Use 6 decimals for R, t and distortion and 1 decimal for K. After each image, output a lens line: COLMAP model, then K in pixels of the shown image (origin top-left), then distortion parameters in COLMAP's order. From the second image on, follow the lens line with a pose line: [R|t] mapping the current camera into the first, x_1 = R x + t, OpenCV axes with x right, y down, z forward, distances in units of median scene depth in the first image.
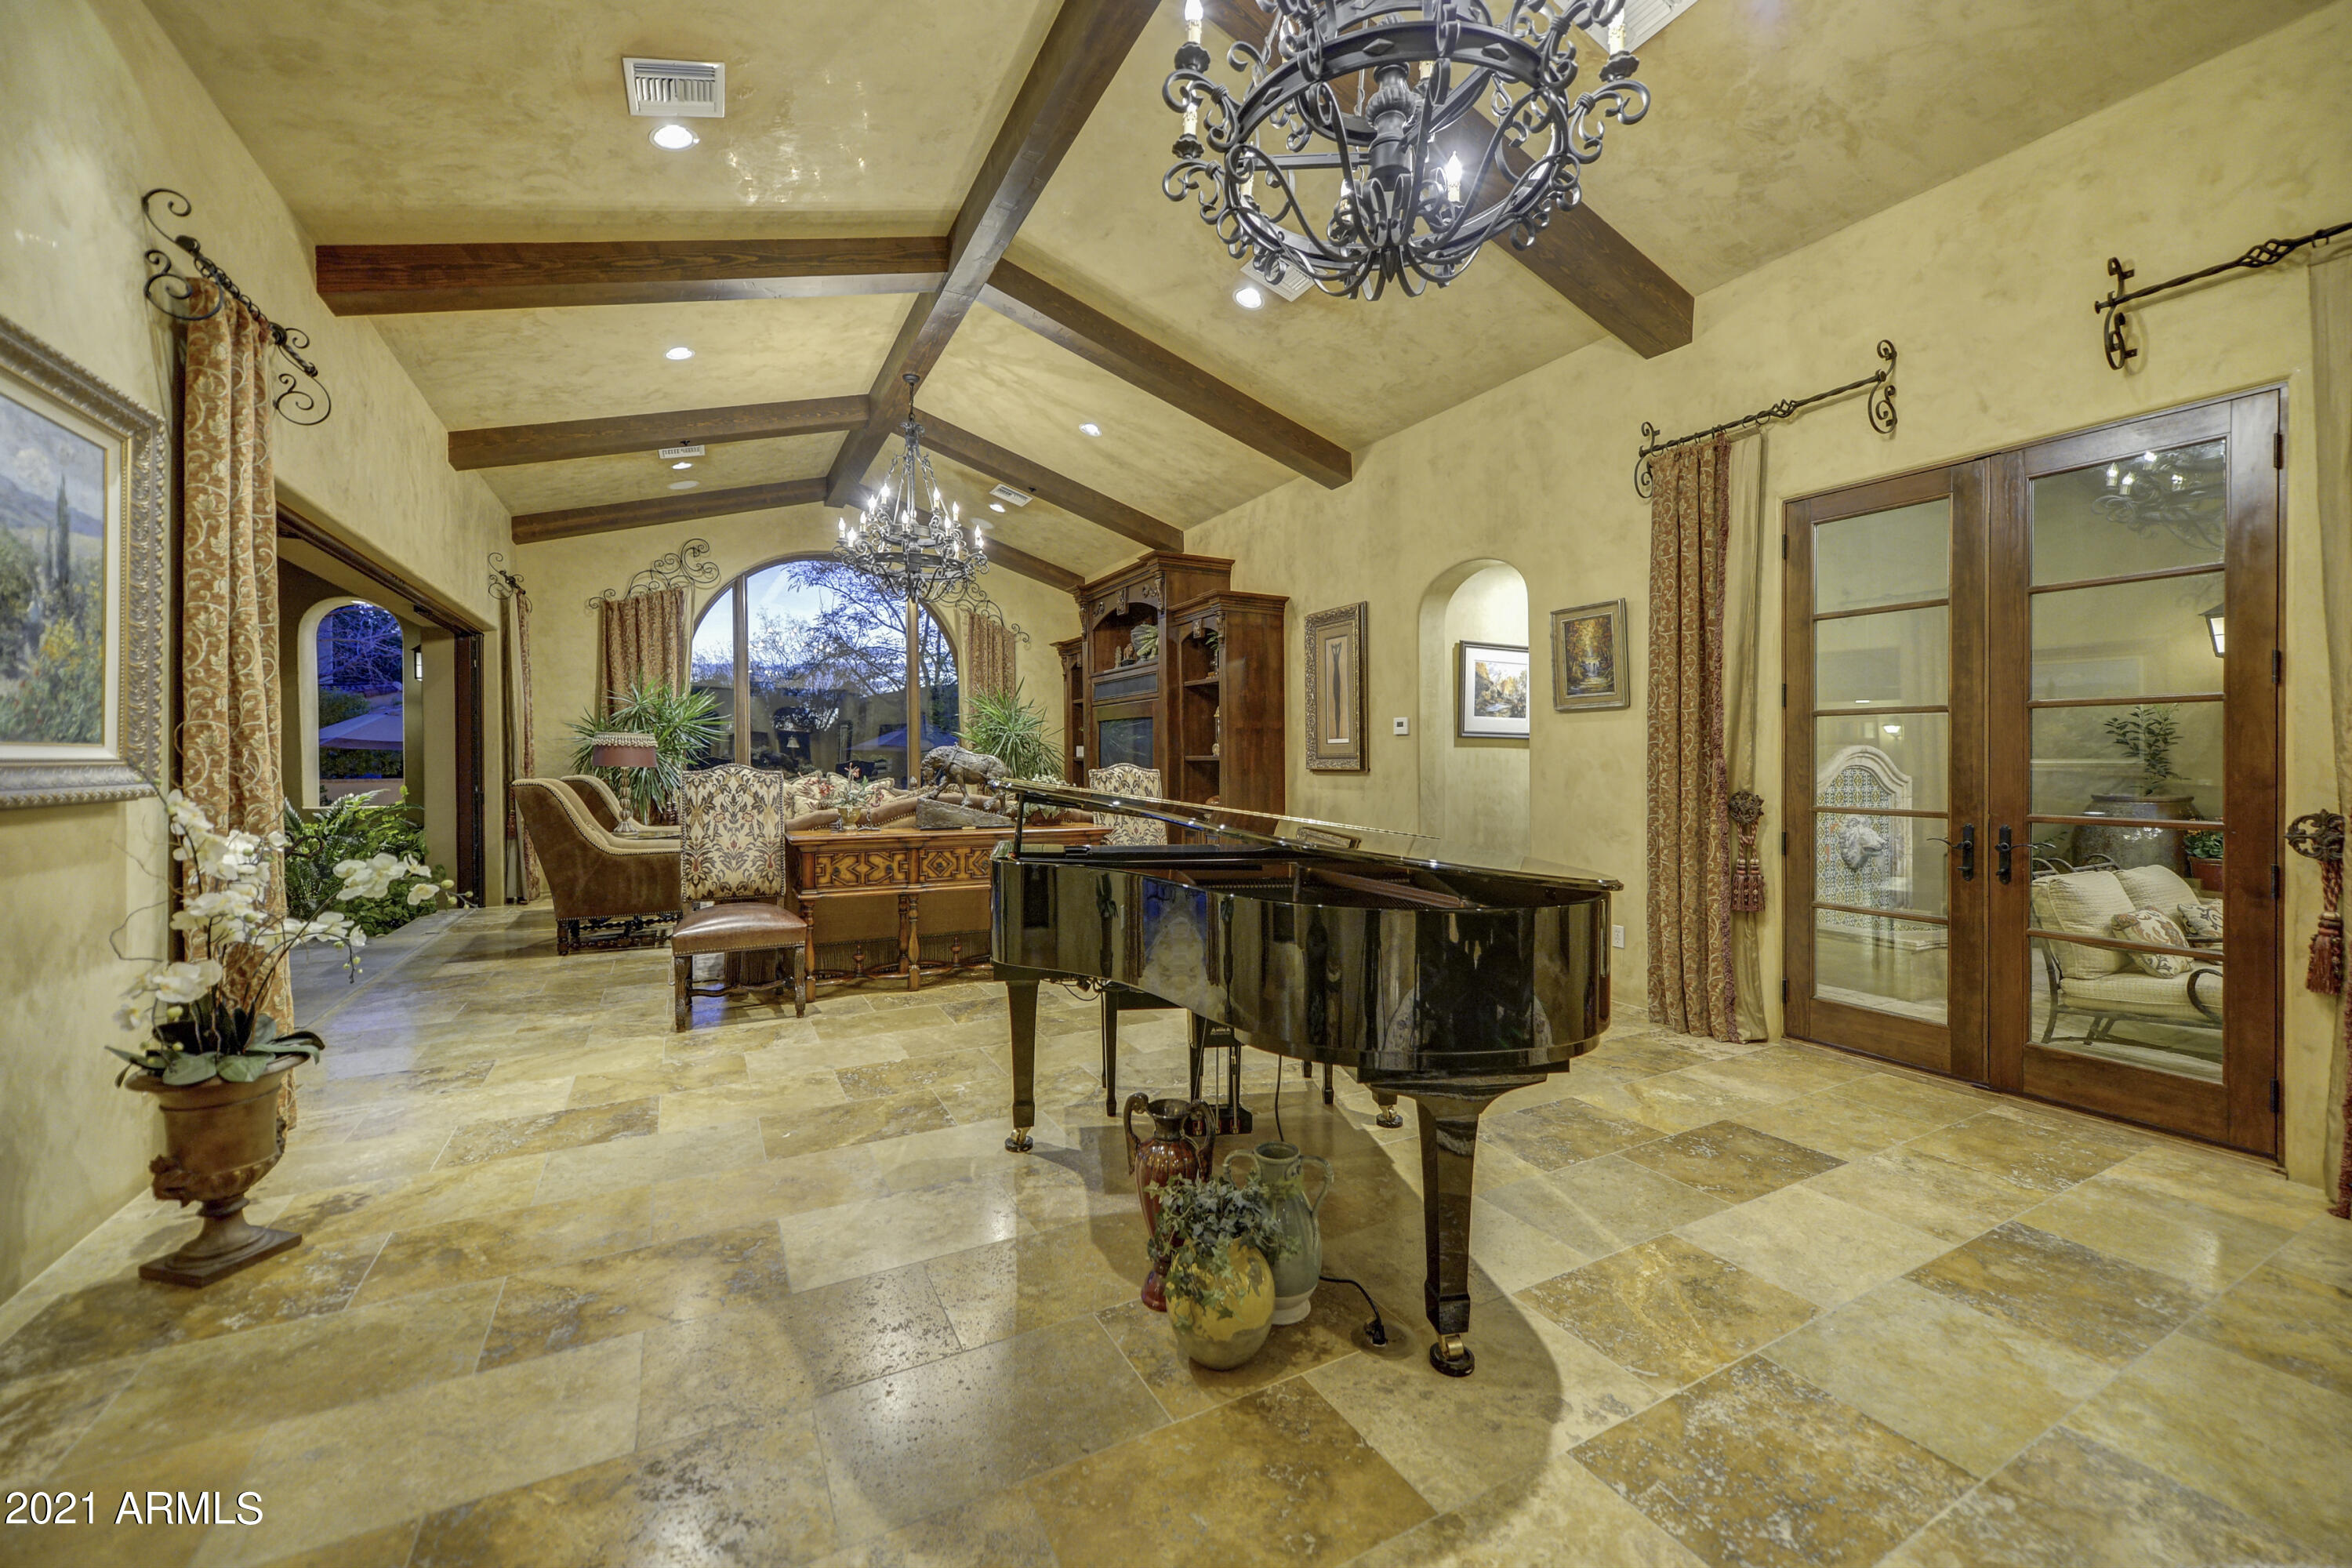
lens RADIAL K [[967.1, 0, 1164.1], [0, 967.1, 772.4], [0, 0, 1]] dist [0.007119, -0.000103]
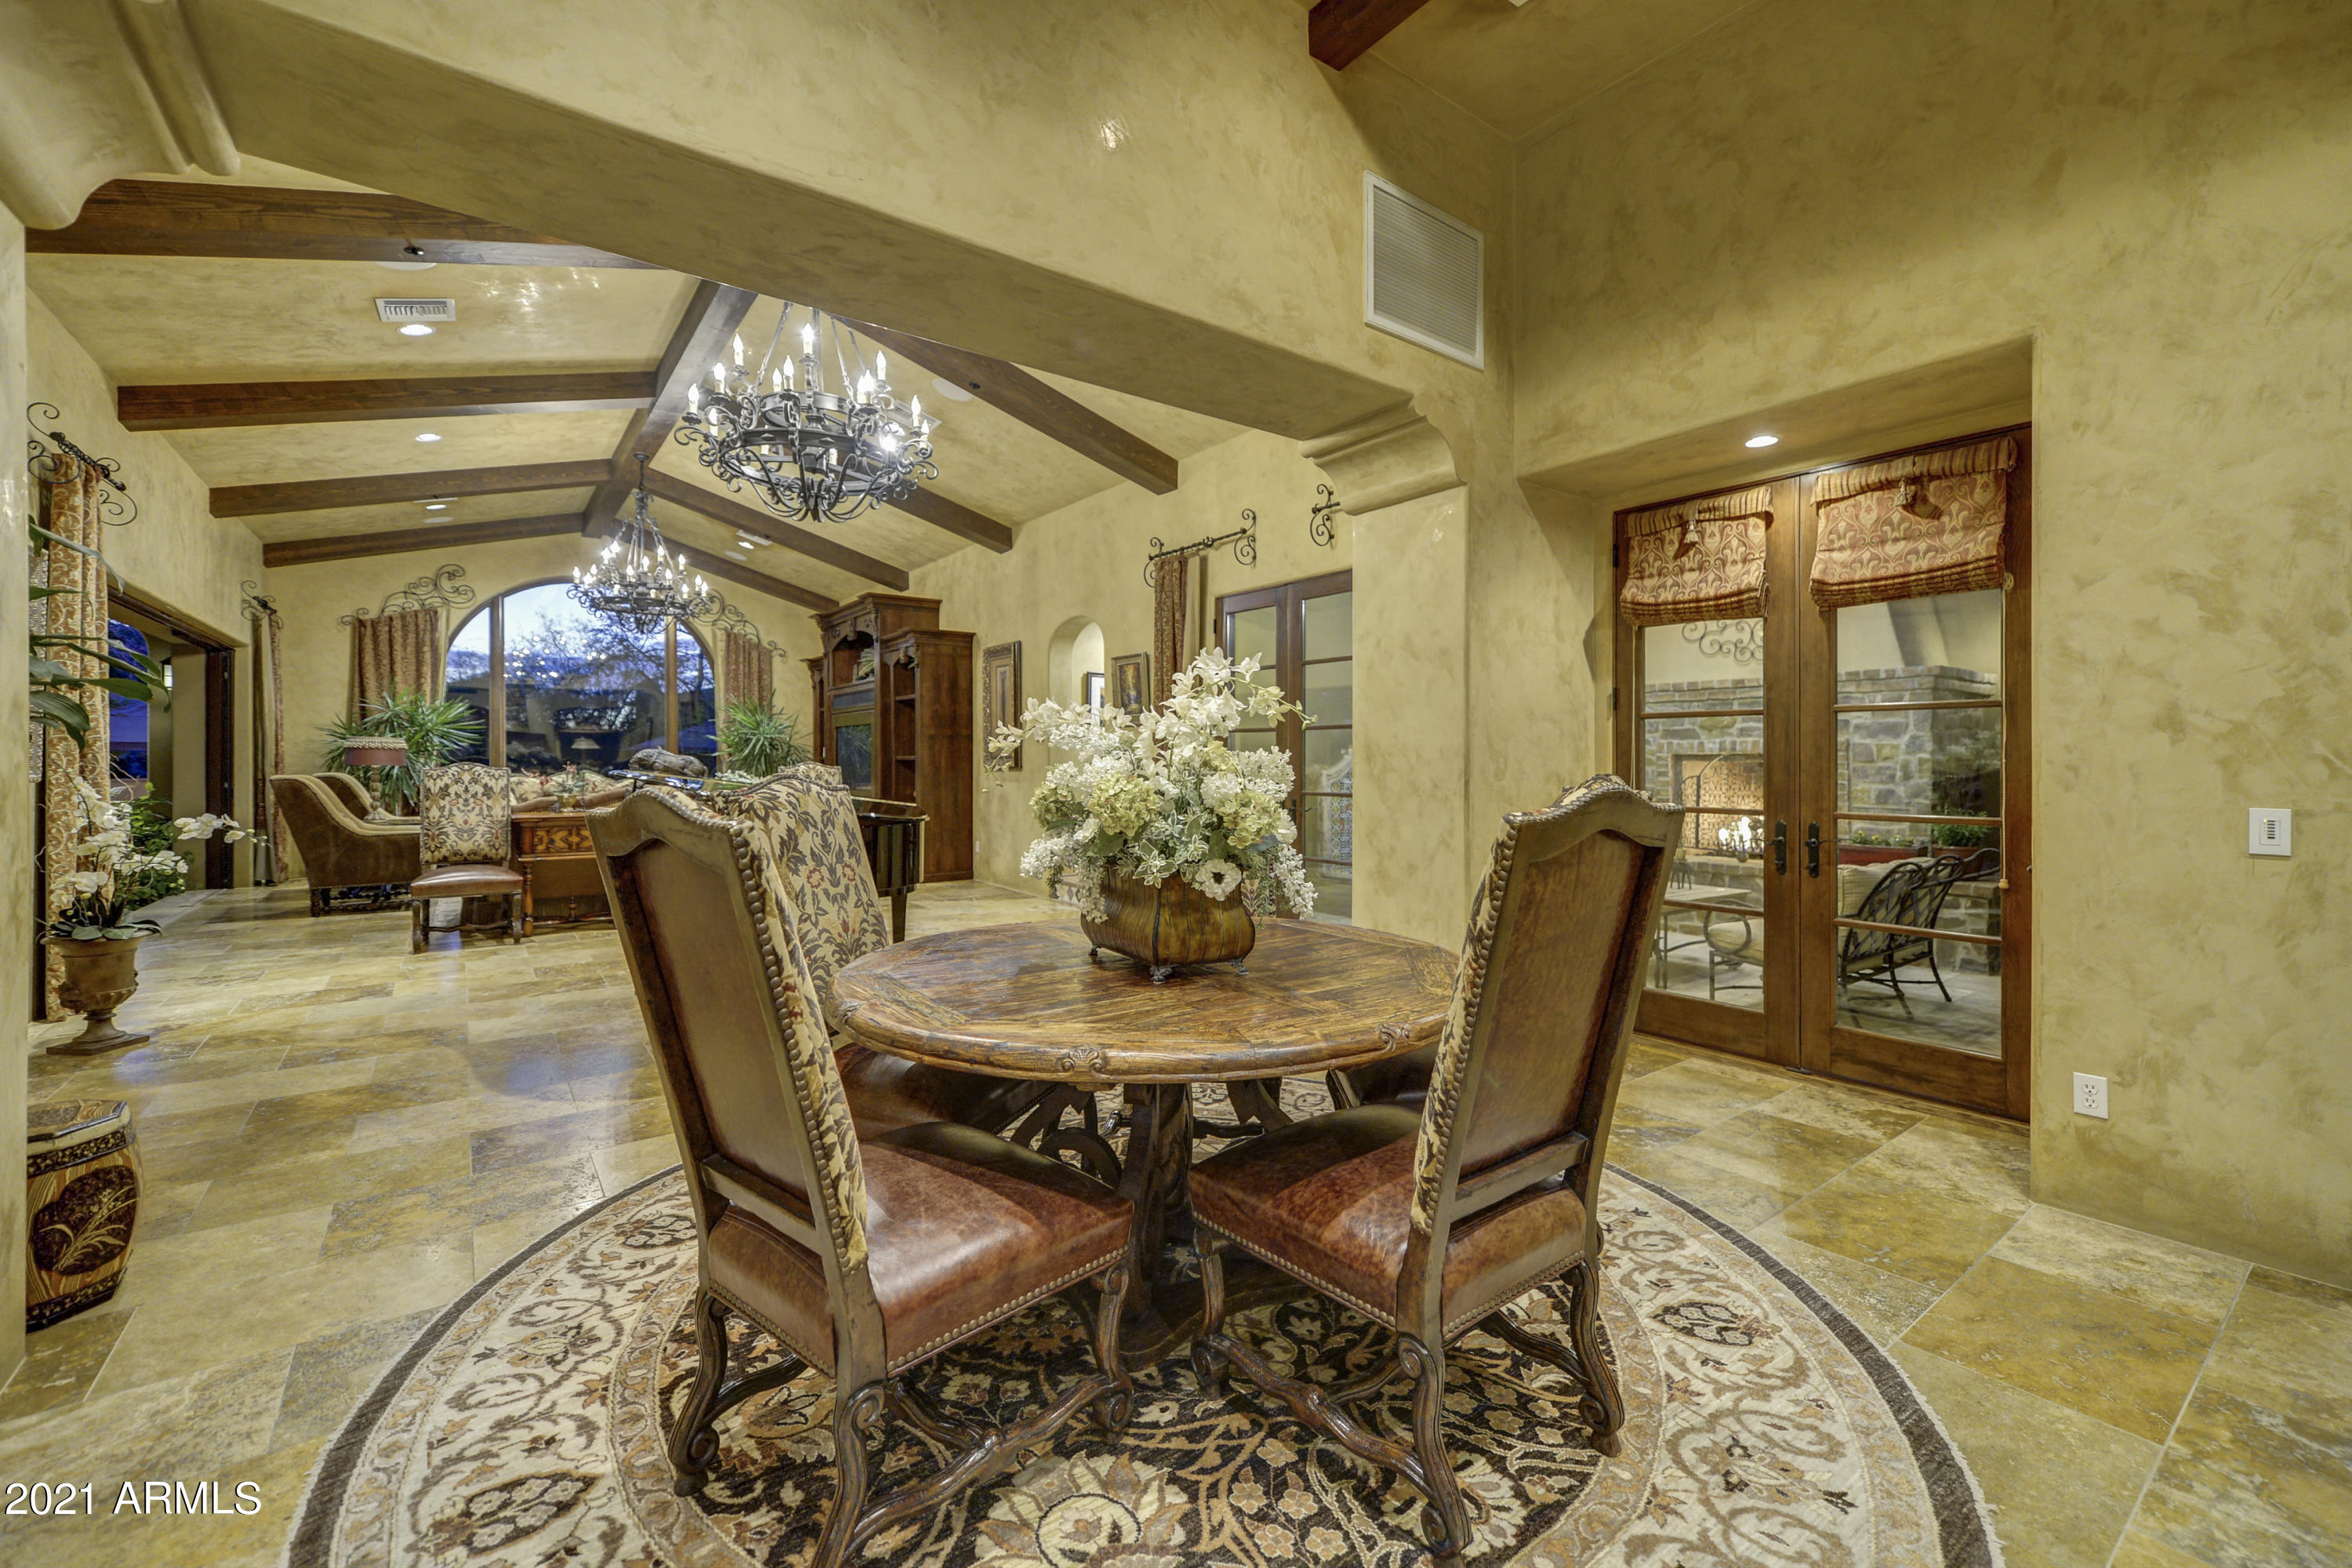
lens RADIAL K [[967.1, 0, 1211.2], [0, 967.1, 758.1], [0, 0, 1]] dist [0.007119, -0.000103]
pose [[0.980356, 0.001005, 0.197234, 0.255858], [0.001890, 0.999893, -0.014490, 0.005415], [-0.197227, 0.014578, 0.980249, -0.445262]]
